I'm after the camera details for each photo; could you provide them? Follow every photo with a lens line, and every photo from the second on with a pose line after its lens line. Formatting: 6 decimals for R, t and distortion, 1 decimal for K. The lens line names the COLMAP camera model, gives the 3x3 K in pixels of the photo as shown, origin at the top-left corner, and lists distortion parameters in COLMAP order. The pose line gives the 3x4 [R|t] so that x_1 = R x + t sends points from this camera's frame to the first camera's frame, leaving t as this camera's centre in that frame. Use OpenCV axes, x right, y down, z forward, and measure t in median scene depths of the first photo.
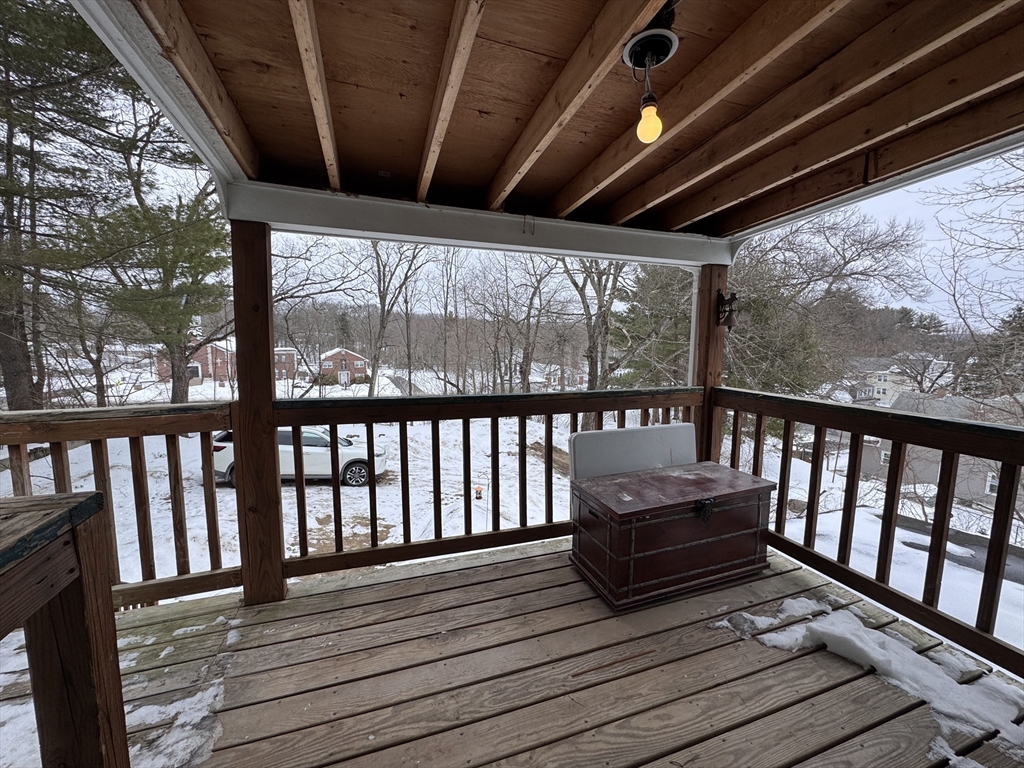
lens RADIAL K [[406.8, 0, 512.0], [0, 406.8, 384.0], [0, 0, 1]] dist [-0.000442, 0.000190]
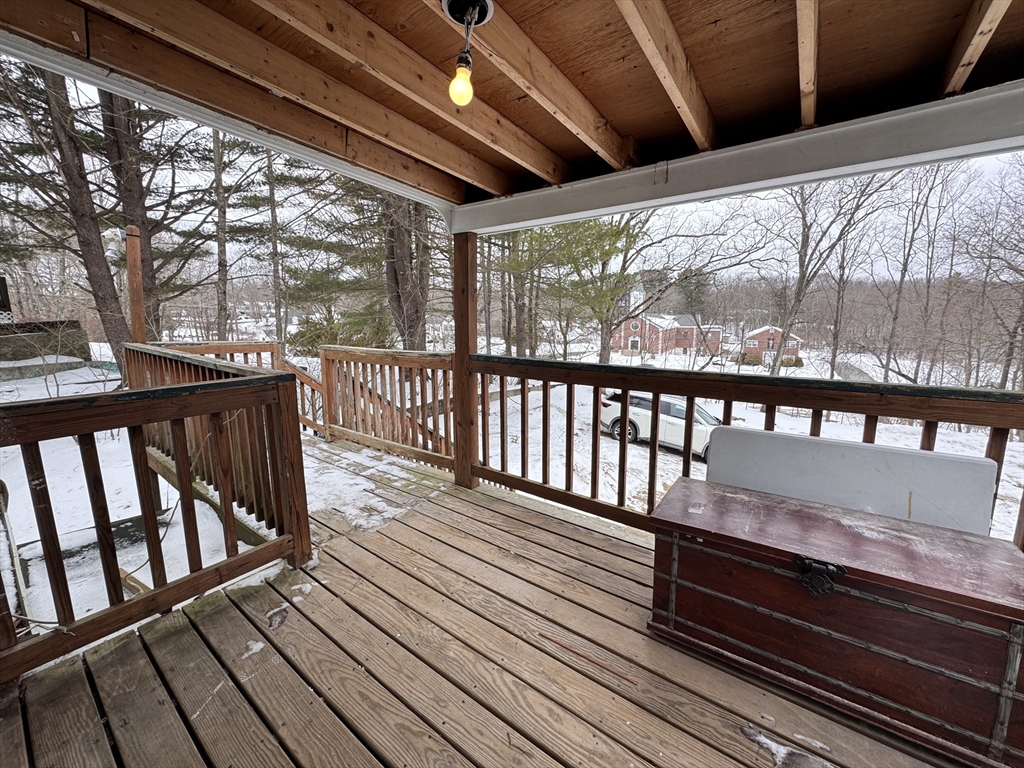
lens RADIAL K [[406.8, 0, 512.0], [0, 406.8, 384.0], [0, 0, 1]] dist [-0.000442, 0.000190]
pose [[0.563483, 0.121736, -0.817109, 0.608925], [-0.077176, 0.992515, 0.094647, -0.002266], [0.822515, 0.009729, 0.568660, 0.243459]]
